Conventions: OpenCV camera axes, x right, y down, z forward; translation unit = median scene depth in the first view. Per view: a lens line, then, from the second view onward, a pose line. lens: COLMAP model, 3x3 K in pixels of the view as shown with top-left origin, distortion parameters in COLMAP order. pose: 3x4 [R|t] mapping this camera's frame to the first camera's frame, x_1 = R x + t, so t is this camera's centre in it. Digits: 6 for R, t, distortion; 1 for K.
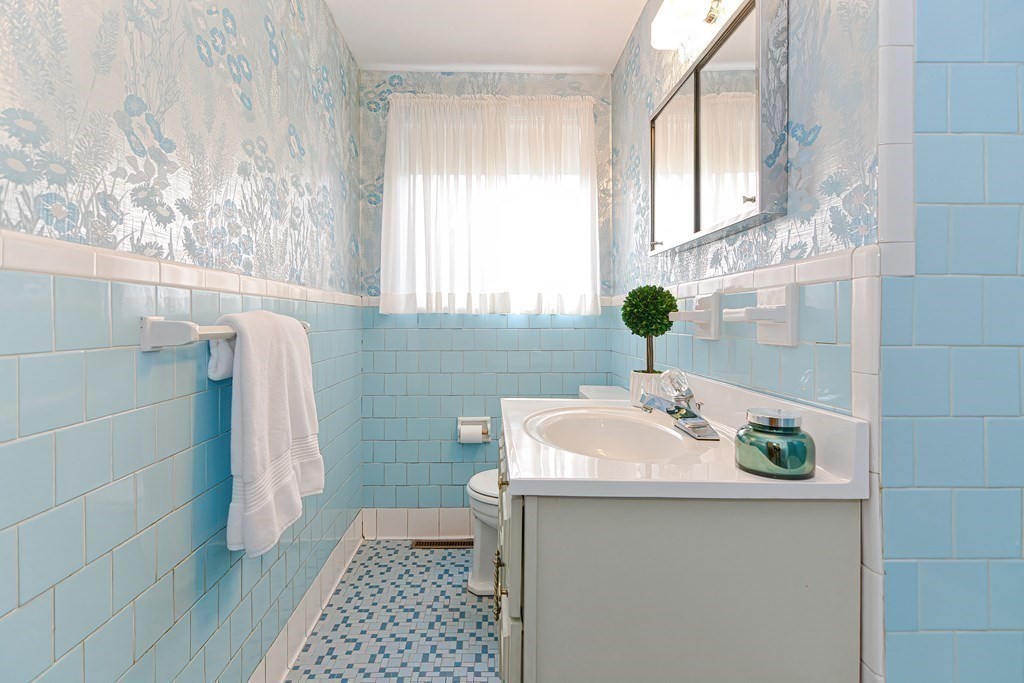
lens RADIAL K [[479.1, 0, 492.2], [0, 479.1, 324.7], [0, 0, 1]] dist [0.021933, -0.011712]
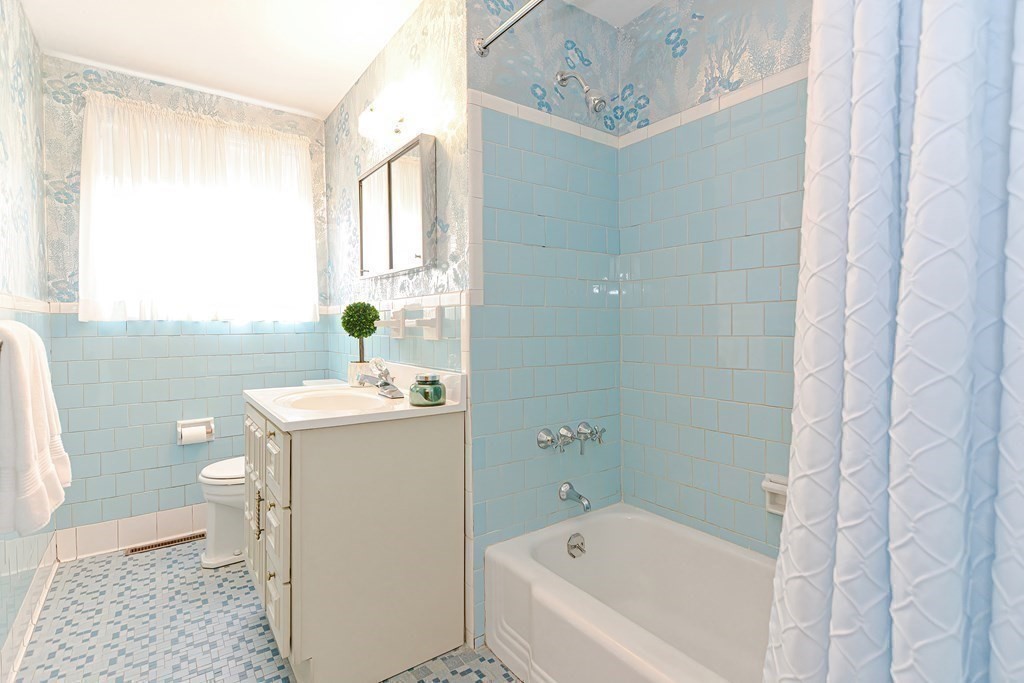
lens RADIAL K [[479.1, 0, 492.2], [0, 479.1, 324.7], [0, 0, 1]] dist [0.021933, -0.011712]
pose [[0.827774, -0.006830, 0.561020, -0.159651], [0.012464, 0.999903, -0.006218, -0.000102], [-0.560923, 0.012140, 0.827779, -0.426454]]
